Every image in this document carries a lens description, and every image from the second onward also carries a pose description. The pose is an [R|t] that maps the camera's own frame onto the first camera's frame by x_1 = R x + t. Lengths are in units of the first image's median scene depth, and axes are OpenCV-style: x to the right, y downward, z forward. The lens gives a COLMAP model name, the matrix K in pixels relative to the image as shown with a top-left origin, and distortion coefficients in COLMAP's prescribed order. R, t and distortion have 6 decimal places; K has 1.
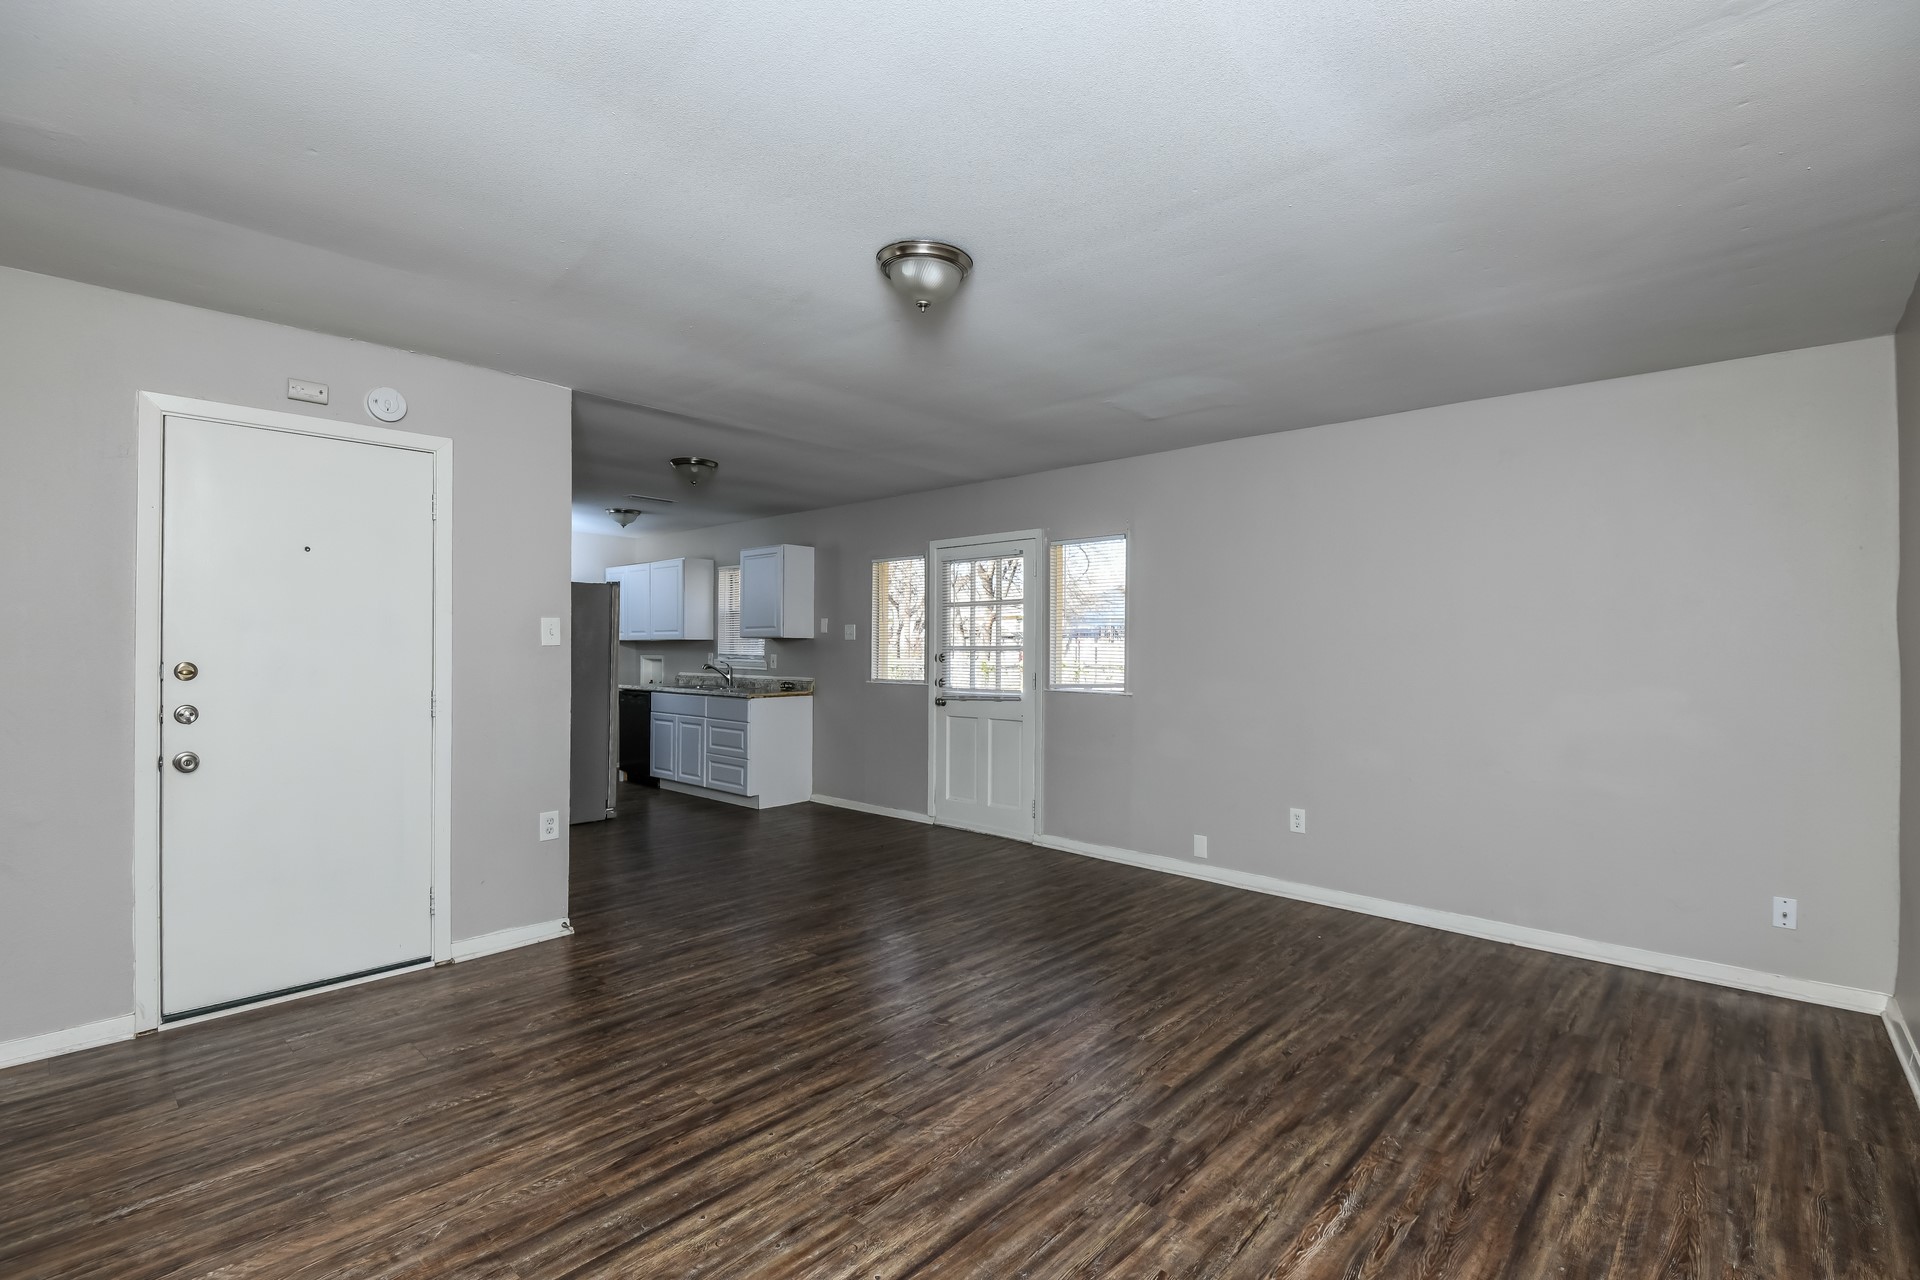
lens RADIAL K [[882.0, 0, 960.0], [0, 882.0, 640.0], [0, 0, 1]] dist [0.025920, -0.021180]
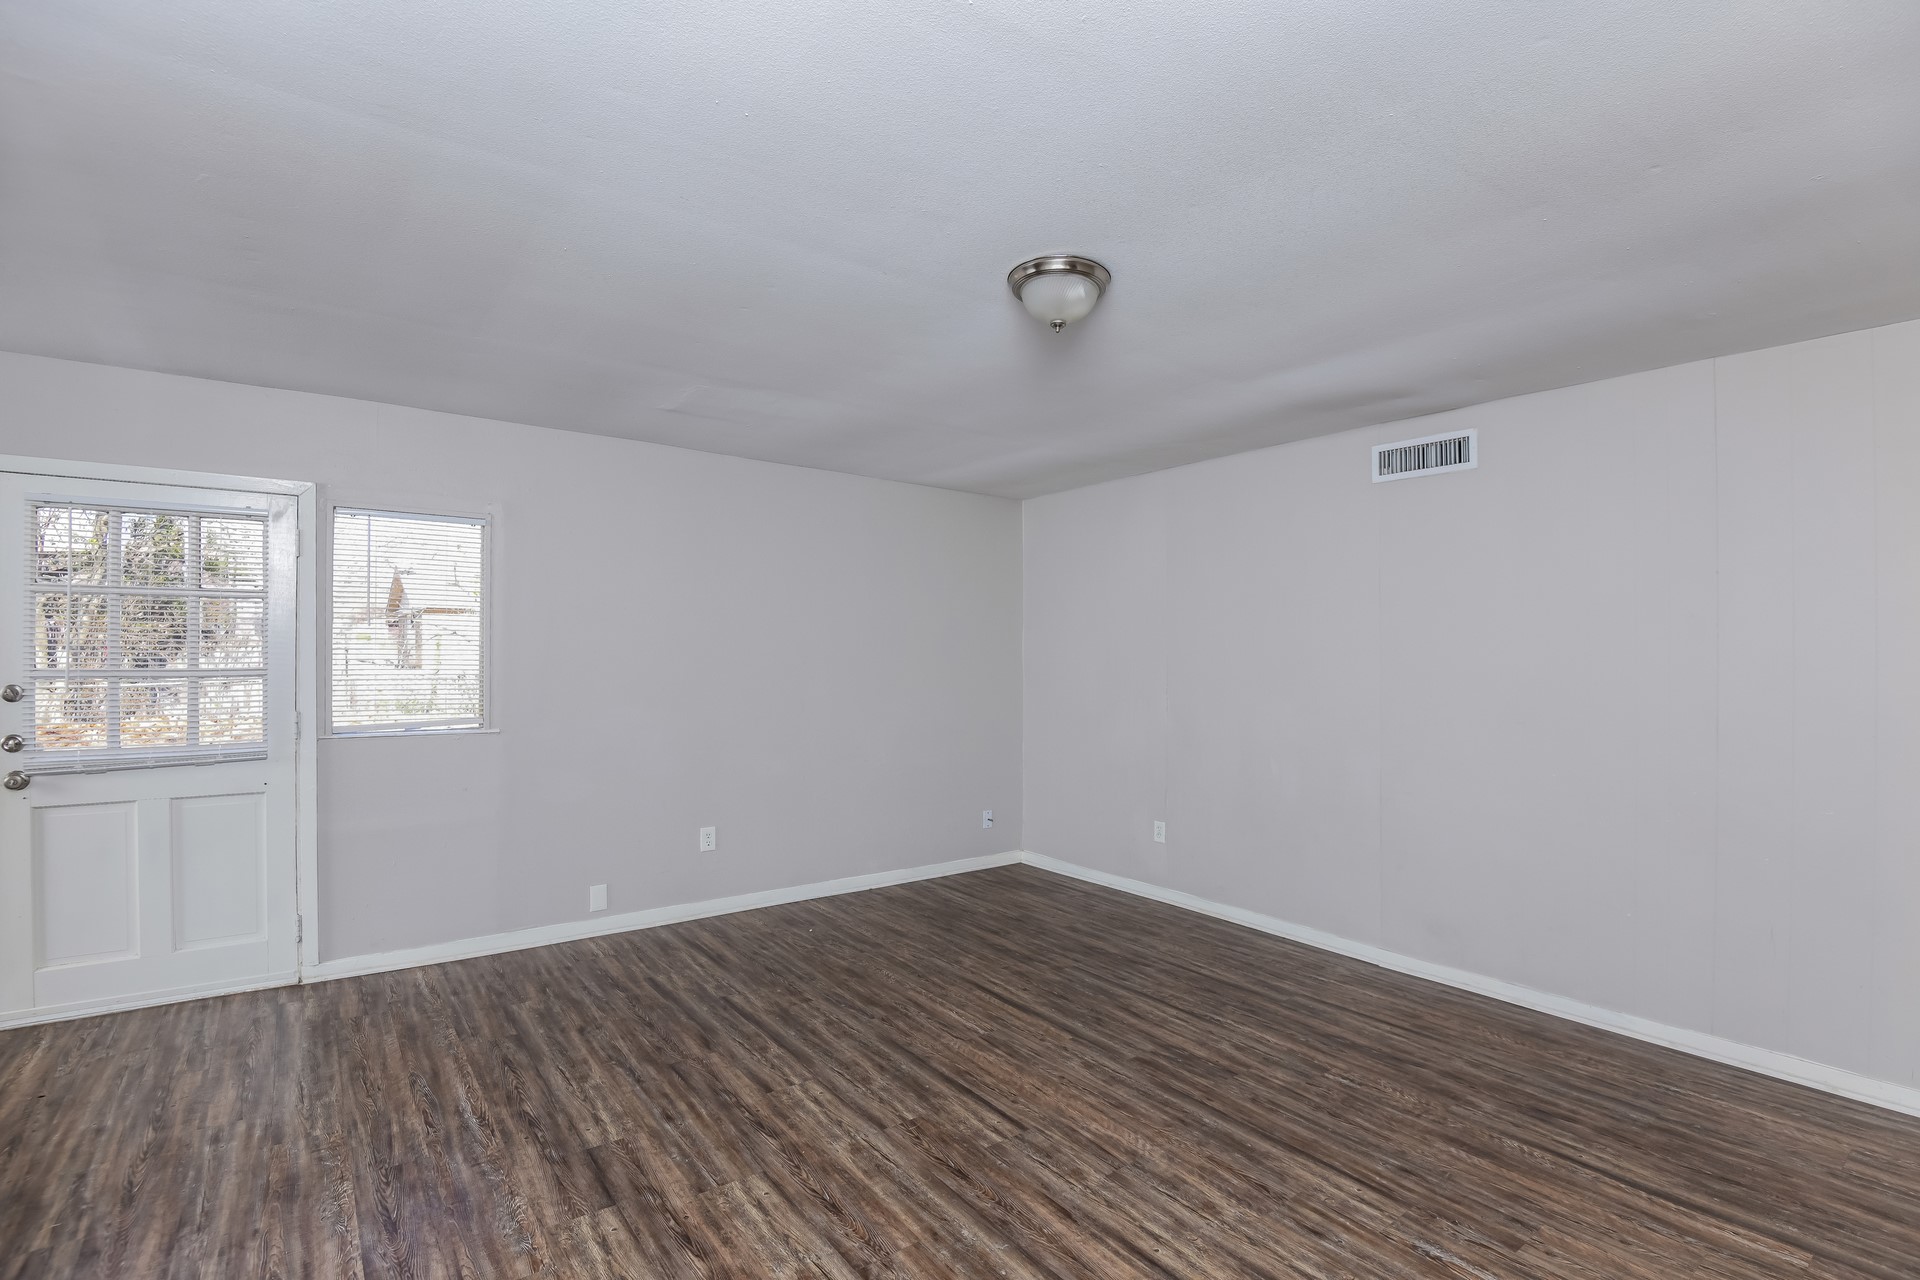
lens RADIAL K [[886.8, 0, 957.0], [0, 886.8, 676.7], [0, 0, 1]] dist [0.021173, -0.028661]
pose [[0.166298, -0.030048, 0.985618, -0.945906], [-0.022544, 0.999158, 0.034264, -0.043037], [-0.985818, -0.027918, 0.165481, 0.902209]]
